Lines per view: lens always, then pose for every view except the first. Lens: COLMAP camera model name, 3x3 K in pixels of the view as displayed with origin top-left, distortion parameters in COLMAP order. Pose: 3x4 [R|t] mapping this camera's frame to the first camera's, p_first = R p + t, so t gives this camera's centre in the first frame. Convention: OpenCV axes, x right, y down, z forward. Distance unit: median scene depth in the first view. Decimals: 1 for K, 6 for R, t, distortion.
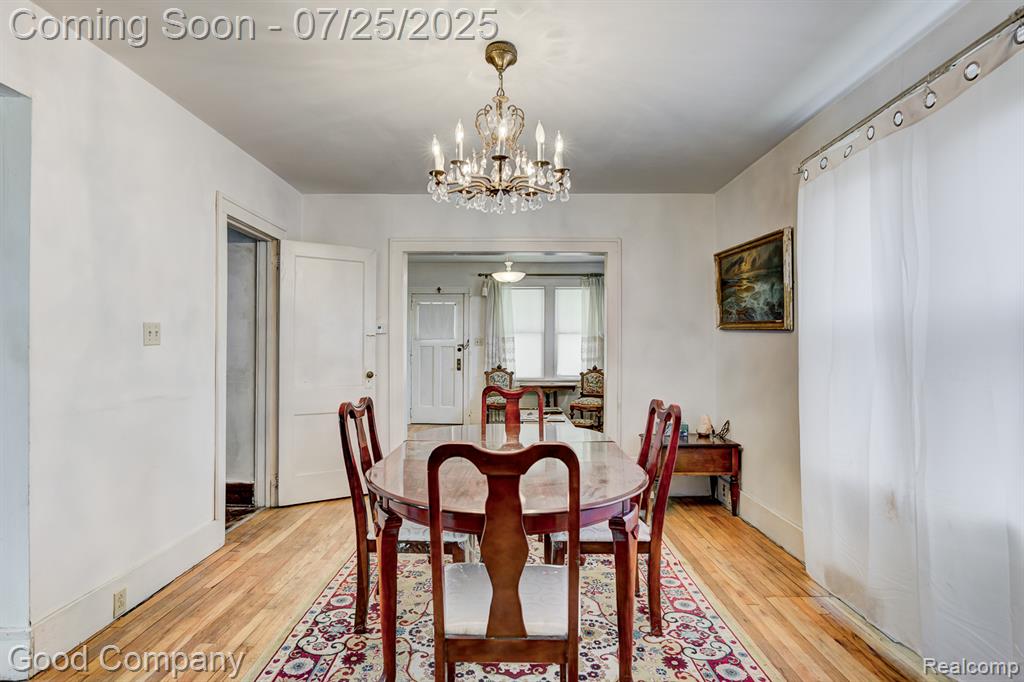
lens RADIAL K [[550.2, 0, 515.1], [0, 550.2, 342.3], [0, 0, 1]] dist [-0.035904, 0.000376]
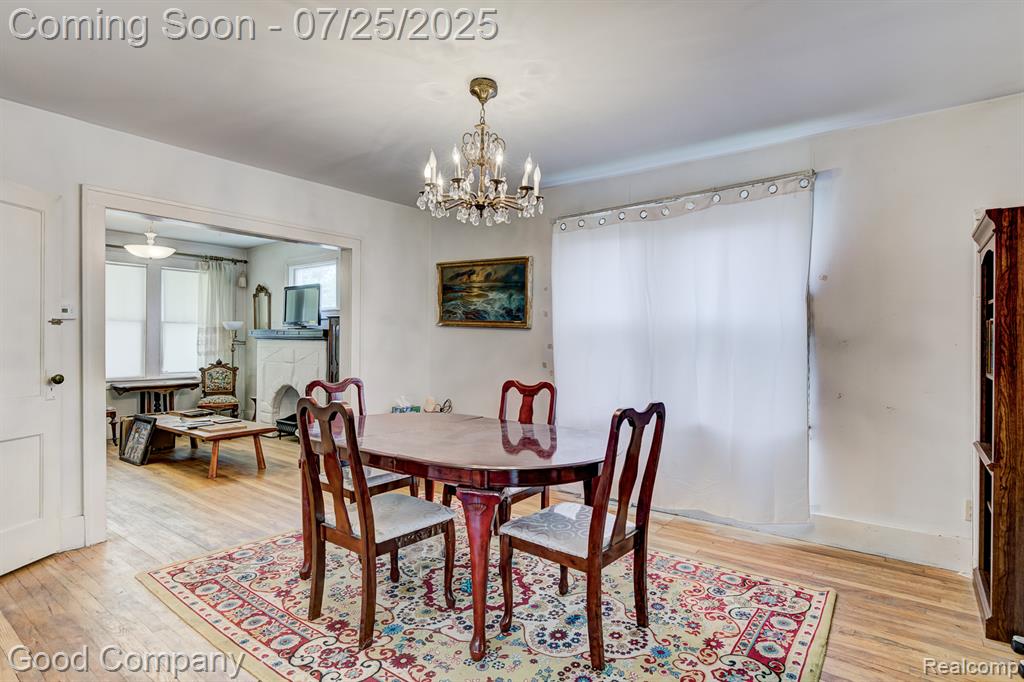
lens RADIAL K [[526.5, 0, 545.4], [0, 526.5, 339.5], [0, 0, 1]] dist [-0.011602, 0.000877]
pose [[0.574963, 0.002801, 0.818175, -0.249891], [-0.010596, 0.999936, 0.004023, 0.000351], [-0.818111, -0.010983, 0.574956, 0.070567]]
